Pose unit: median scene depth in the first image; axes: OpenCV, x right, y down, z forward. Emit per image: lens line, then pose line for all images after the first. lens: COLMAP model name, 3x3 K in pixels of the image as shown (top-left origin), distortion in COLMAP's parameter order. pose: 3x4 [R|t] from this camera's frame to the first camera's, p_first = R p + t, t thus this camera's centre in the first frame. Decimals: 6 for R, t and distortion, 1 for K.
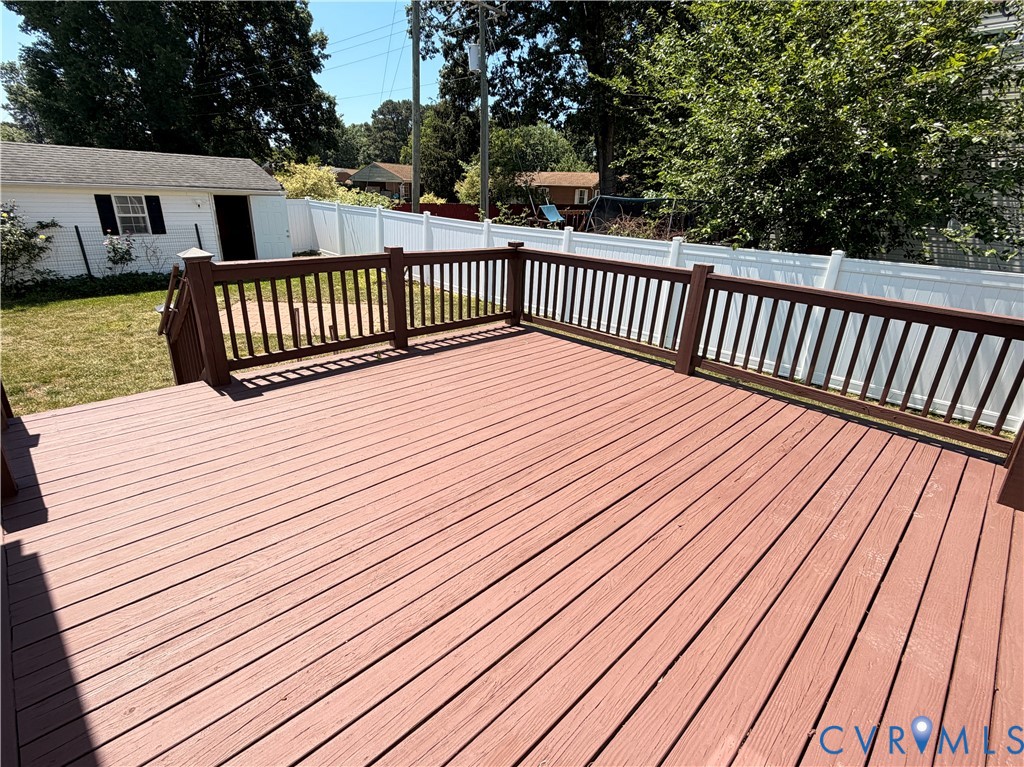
lens RADIAL K [[494.4, 0, 500.0], [0, 494.4, 382.1], [0, 0, 1]] dist [0.003840, 0.000500]
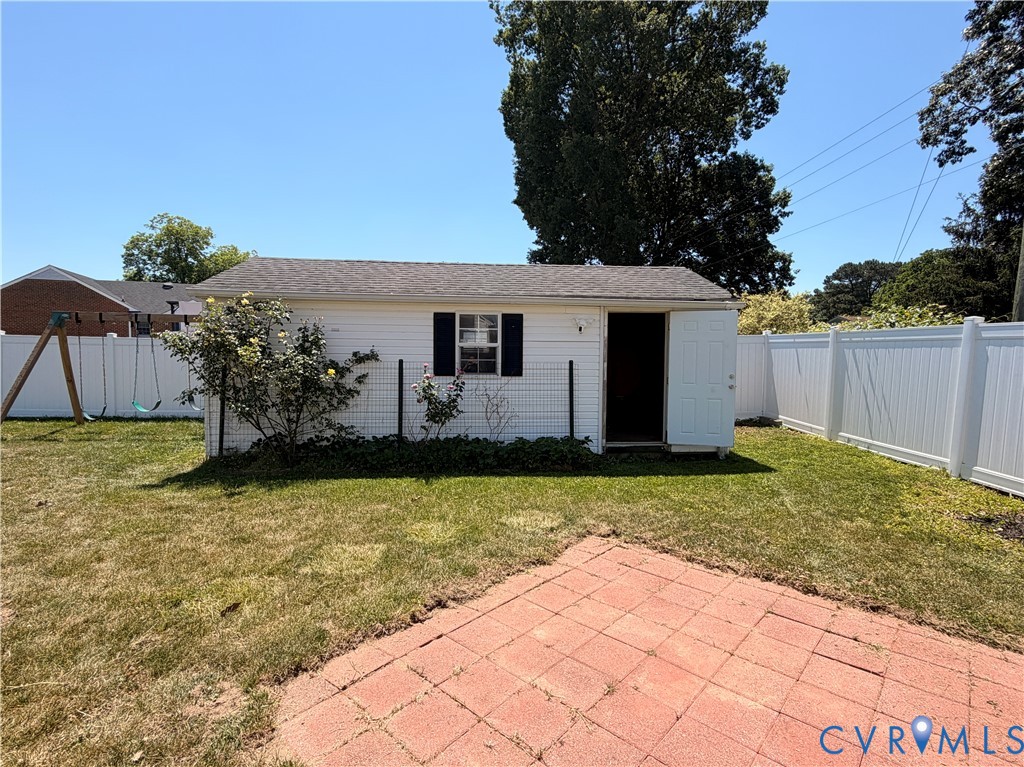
lens RADIAL K [[497.4, 0, 512.0], [0, 497.4, 383.5], [0, 0, 1]] dist [-0.011975, 0.000408]
pose [[0.711789, 0.006399, -0.702365, -0.260995], [-0.231963, 0.945997, -0.226456, -0.149072], [0.662986, 0.324112, 0.674834, 0.573330]]
